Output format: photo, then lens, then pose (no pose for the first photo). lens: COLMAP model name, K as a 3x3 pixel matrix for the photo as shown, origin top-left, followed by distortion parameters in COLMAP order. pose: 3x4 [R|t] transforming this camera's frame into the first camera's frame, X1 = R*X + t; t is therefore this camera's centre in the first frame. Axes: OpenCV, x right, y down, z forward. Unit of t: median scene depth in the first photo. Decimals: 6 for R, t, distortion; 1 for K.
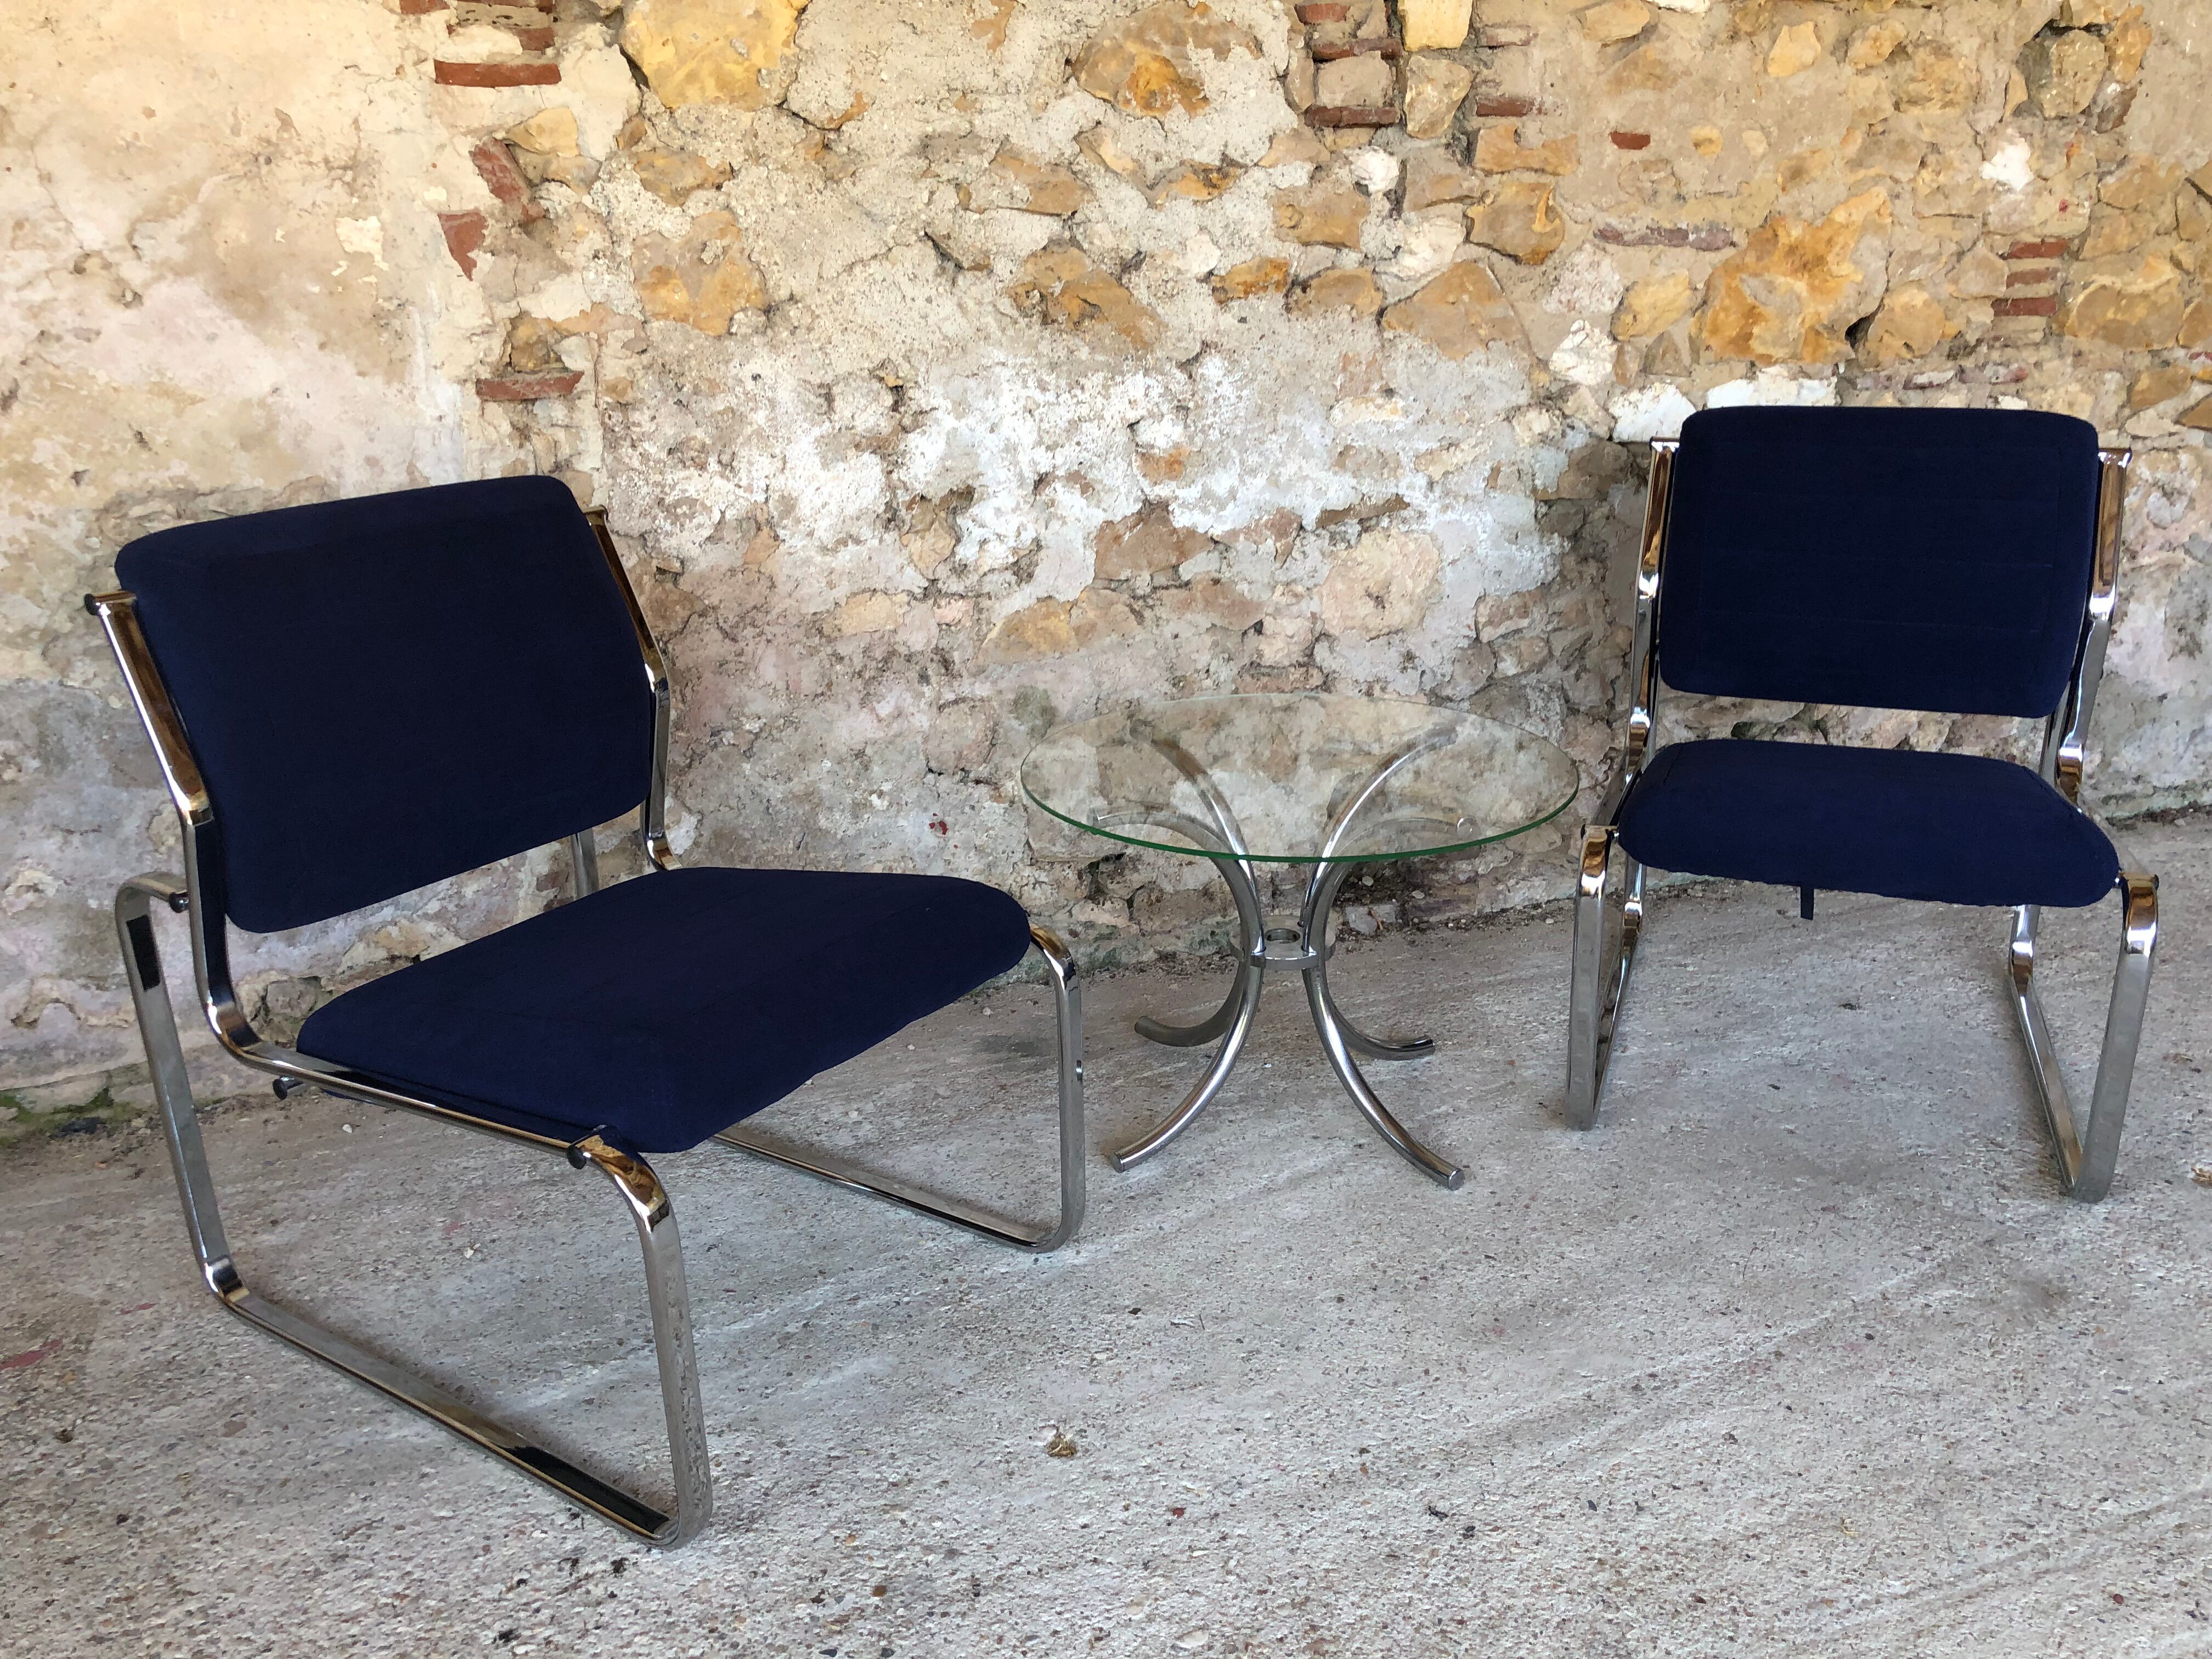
lens RADIAL K [[1818.8, 0, 1107.9], [0, 1818.8, 825.0], [0, 0, 1]] dist [0.022303, -0.019839]
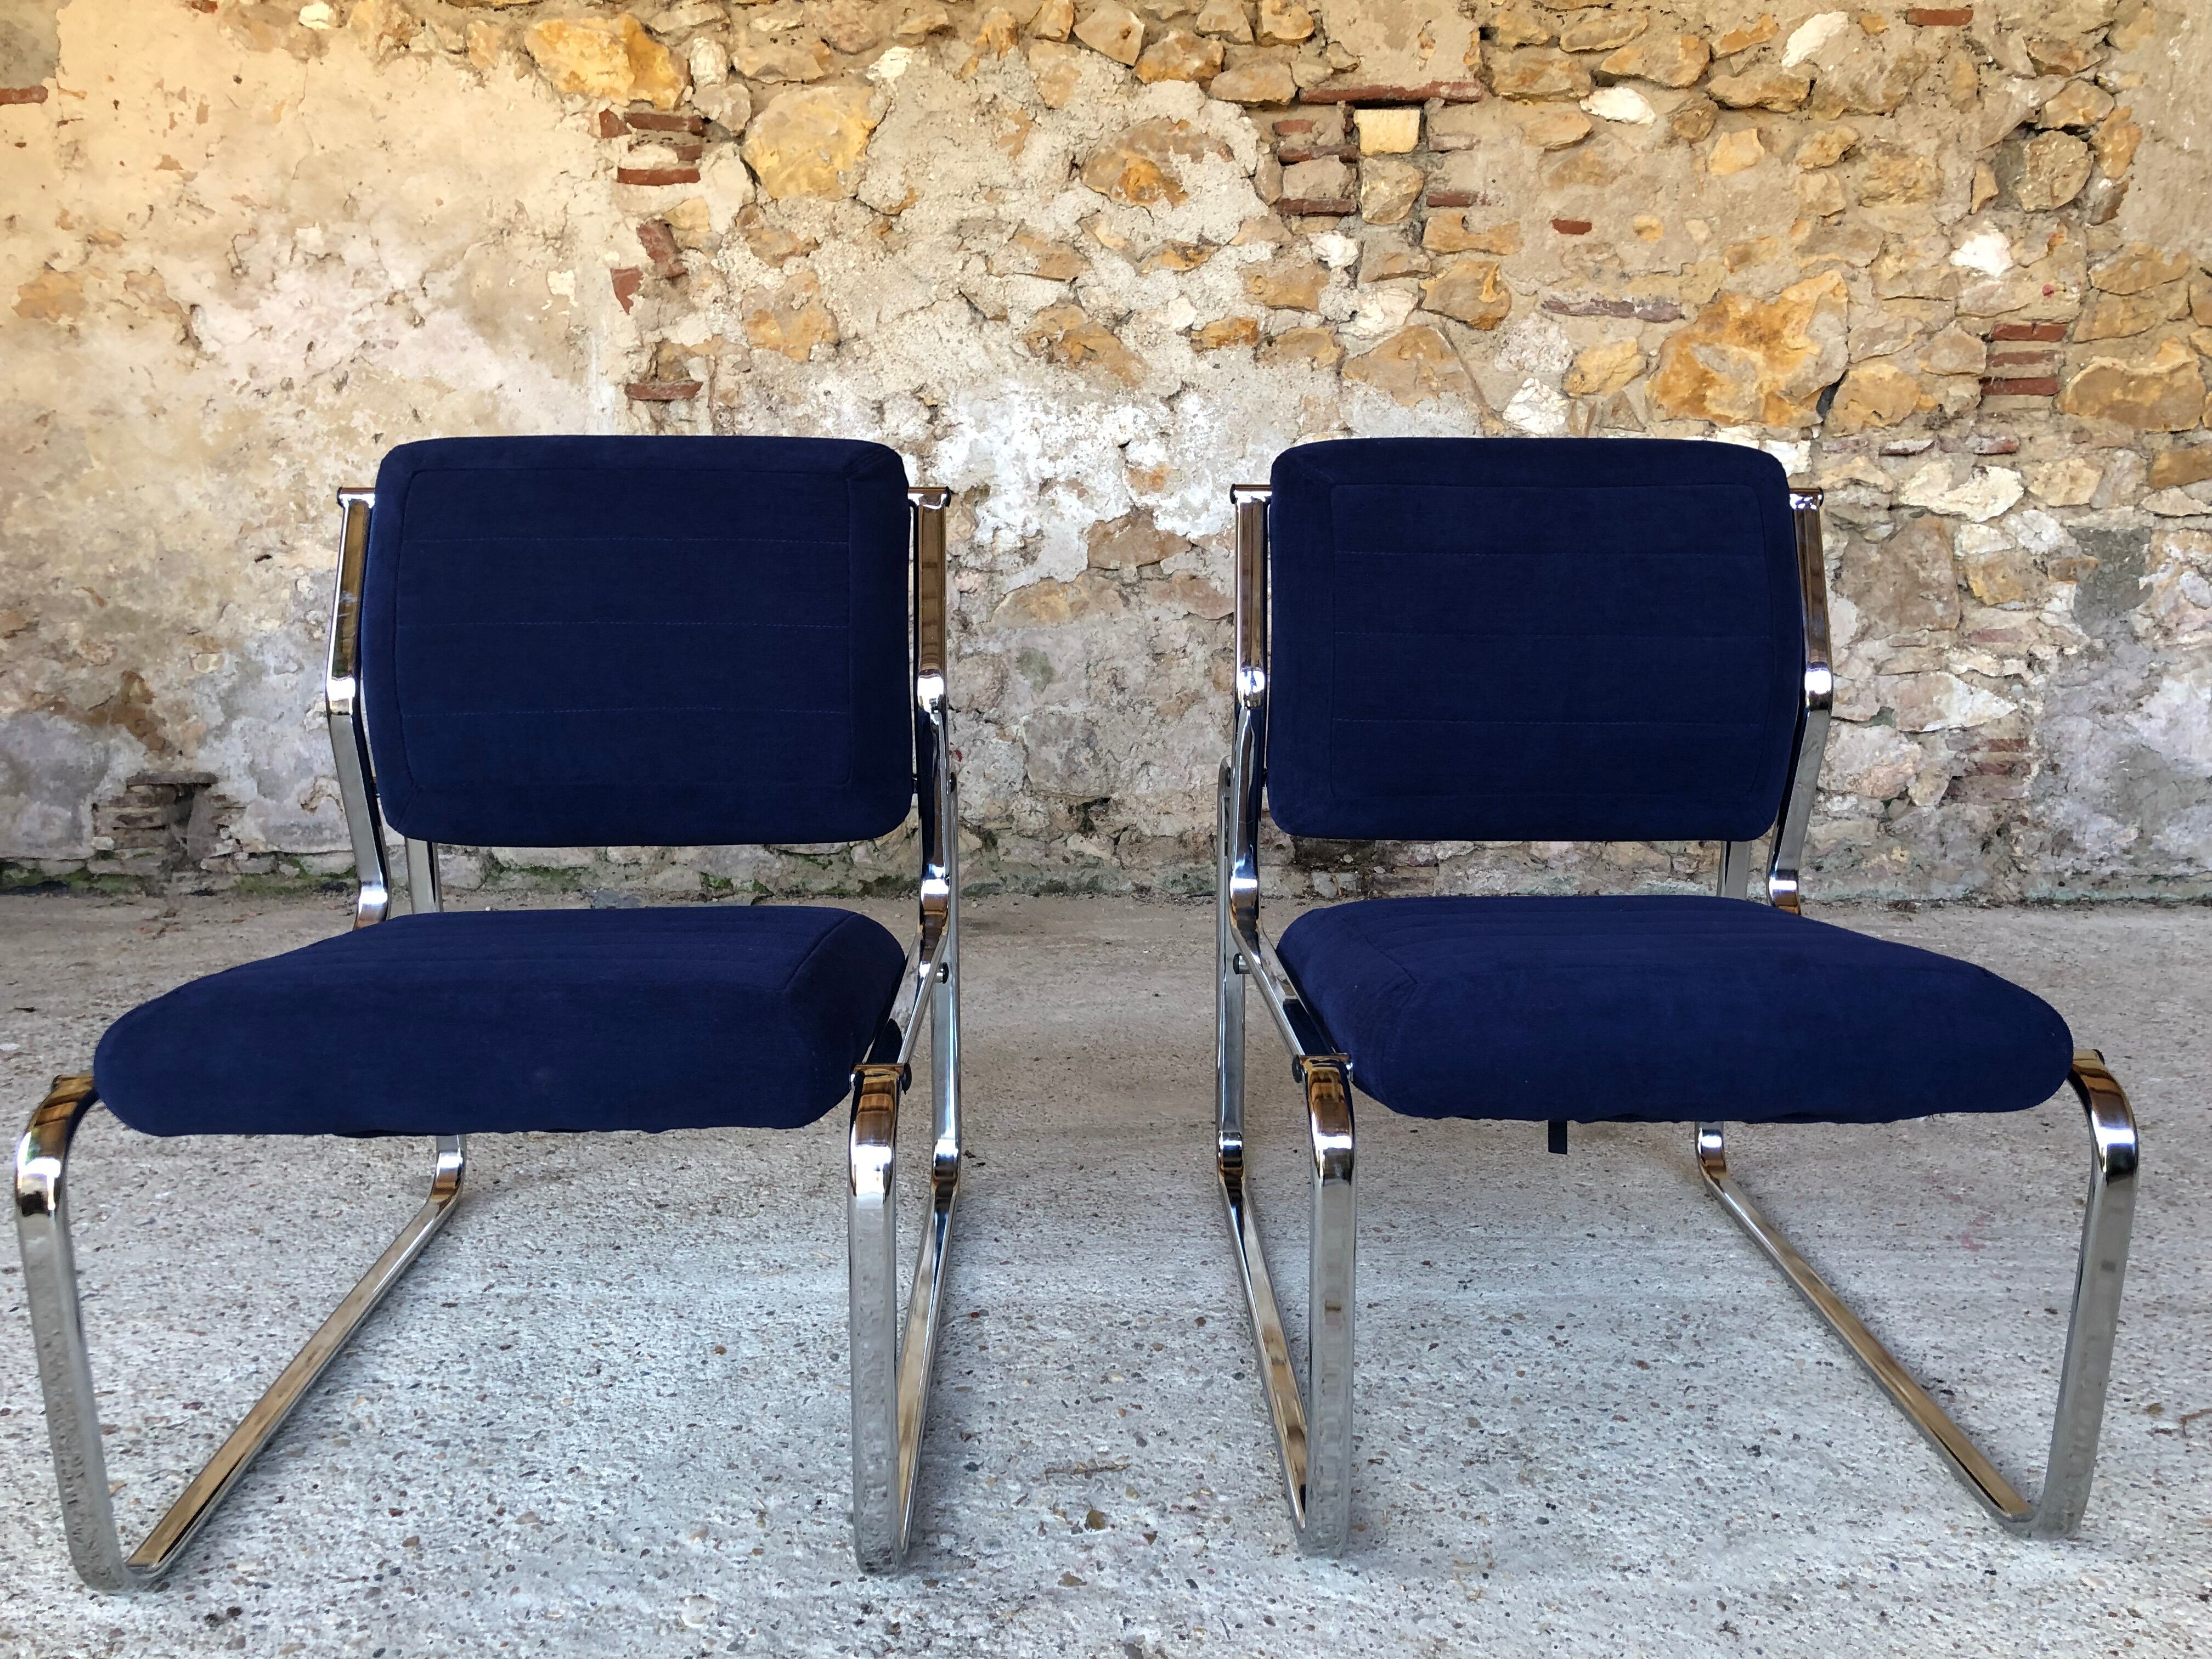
lens RADIAL K [[1818.8, 0, 1119.6], [0, 1818.8, 830.5], [0, 0, 1]] dist [0.022303, -0.019839]
pose [[0.942828, 0.088749, -0.321245, 0.457055], [-0.123647, 0.988248, -0.089876, 0.164211], [0.309494, 0.124458, 0.942721, -0.165474]]
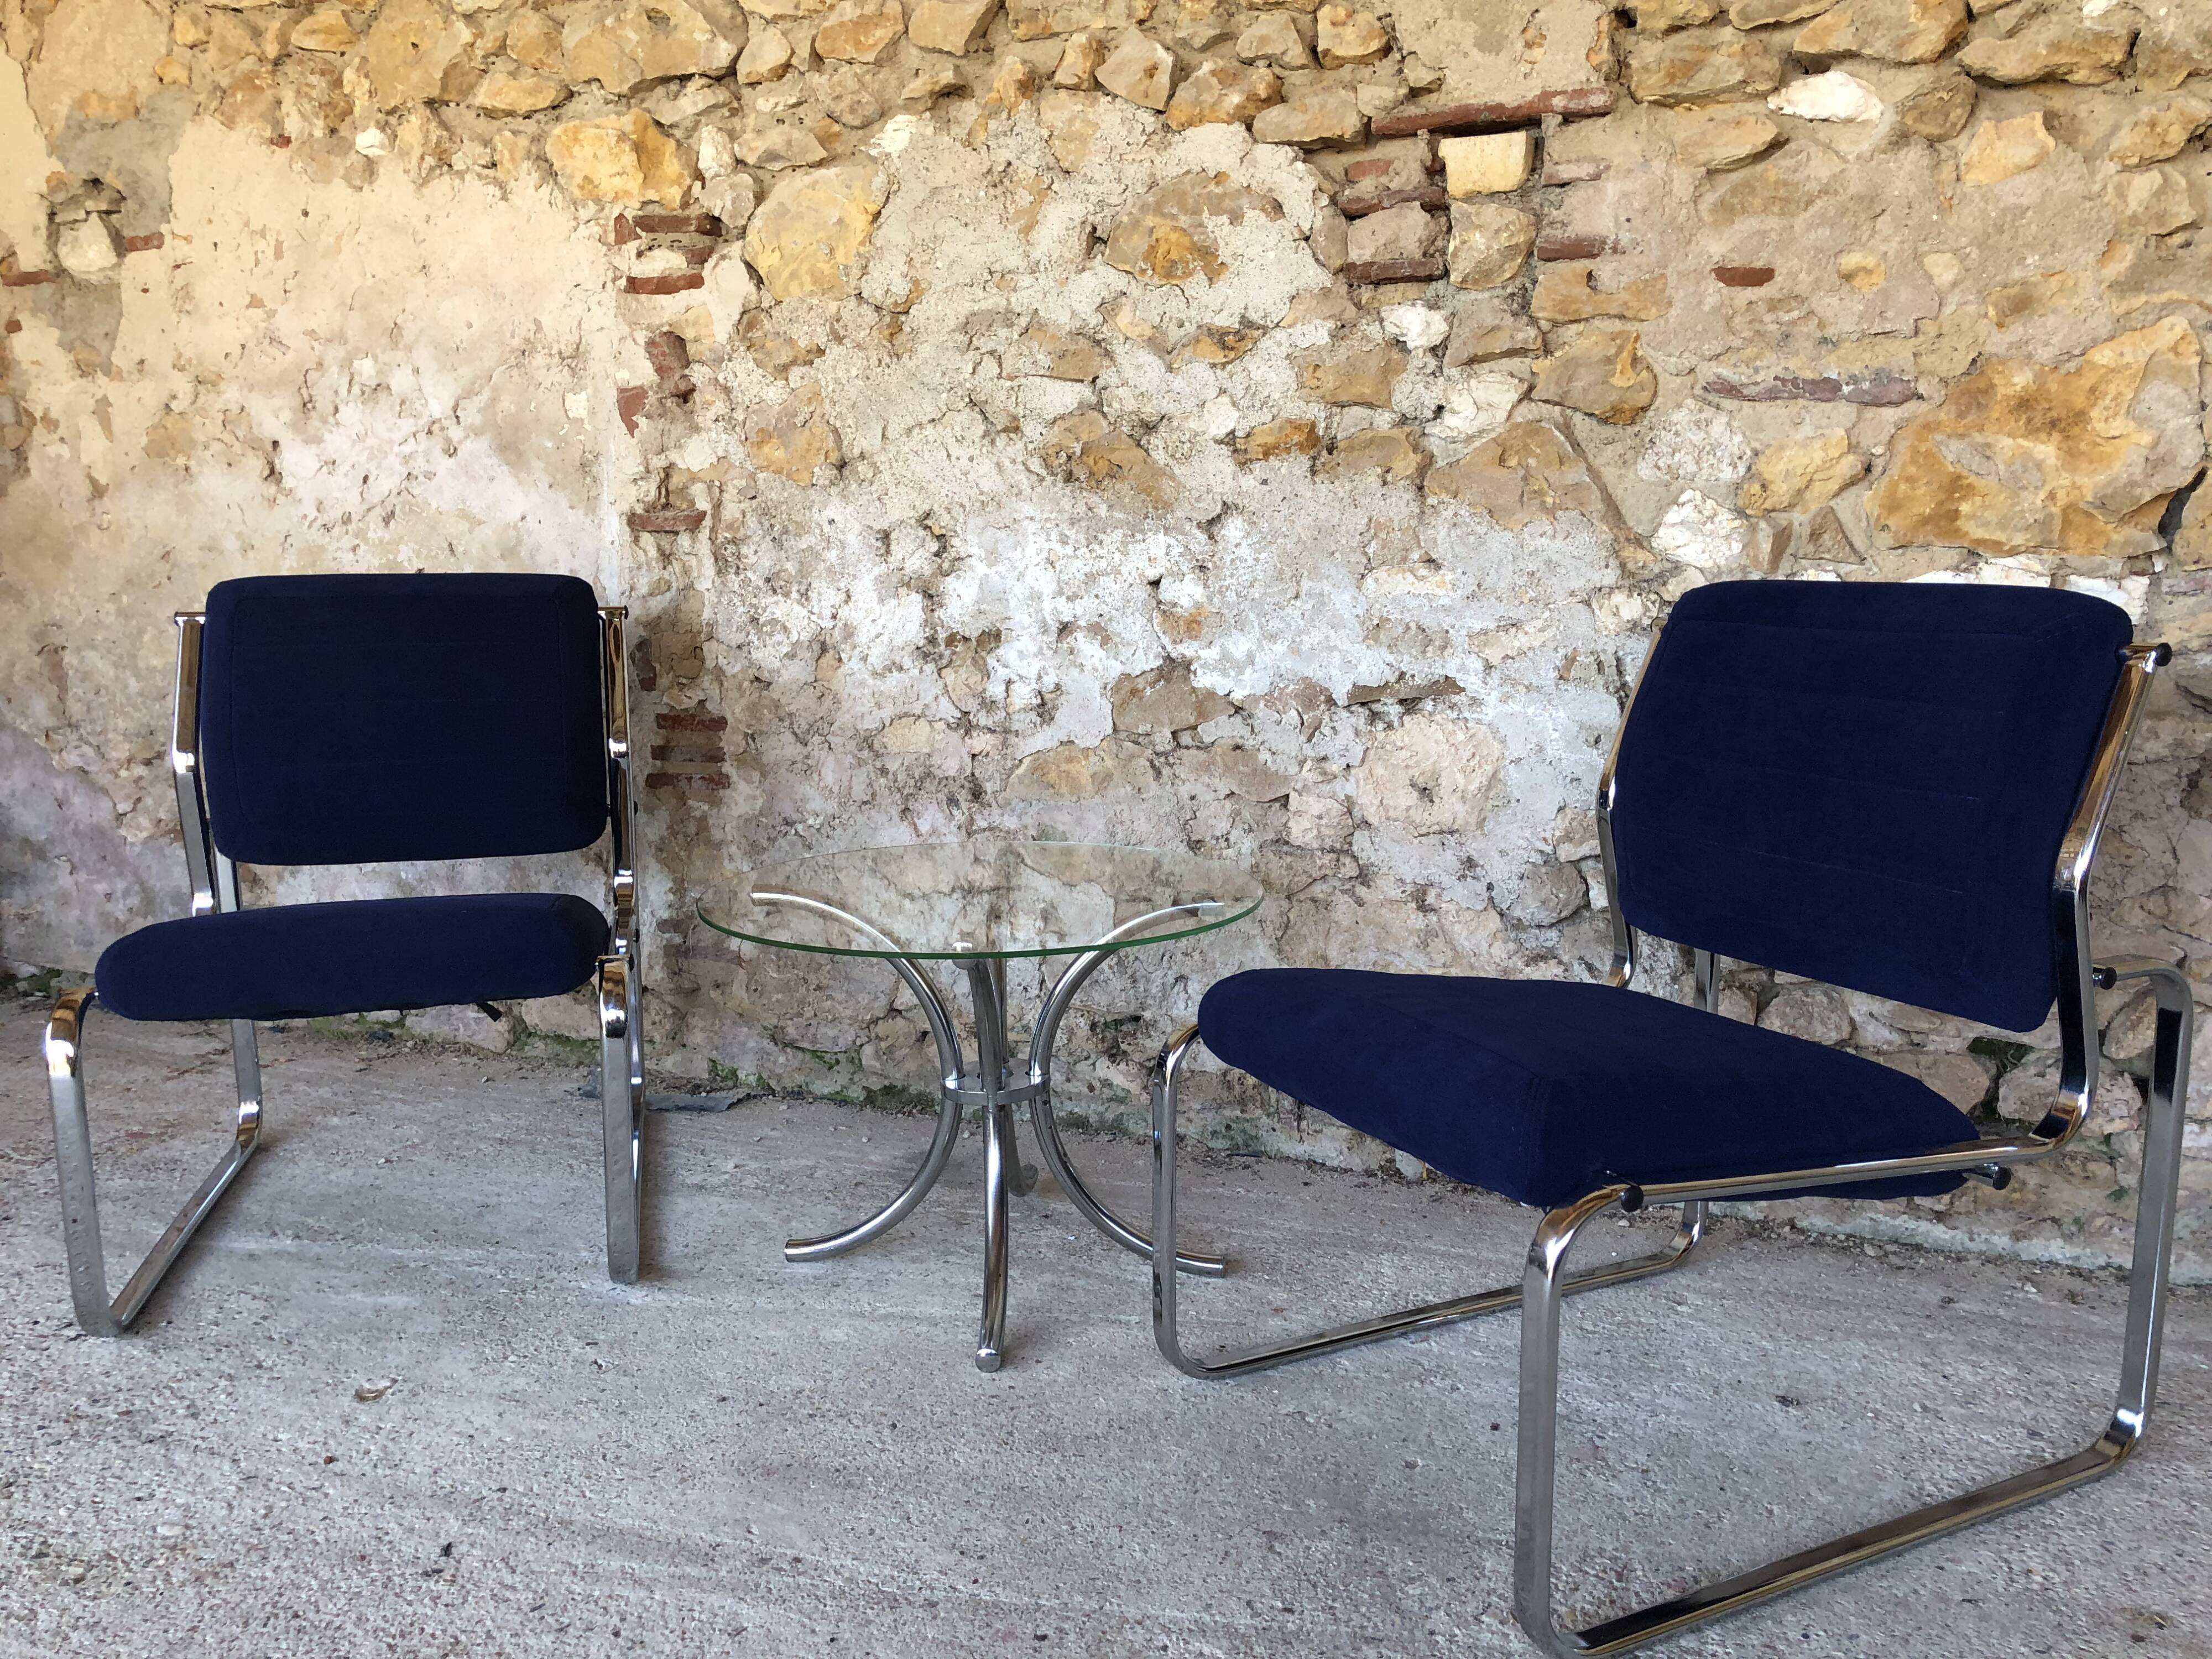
lens RADIAL K [[1818.8, 0, 1105.1], [0, 1818.8, 836.0], [0, 0, 1]] dist [0.022303, -0.019839]
pose [[0.740182, 0.122402, -0.661172, 0.699837], [-0.220685, 0.973047, -0.066918, -0.010015], [0.635161, 0.195443, 0.747244, 0.267412]]
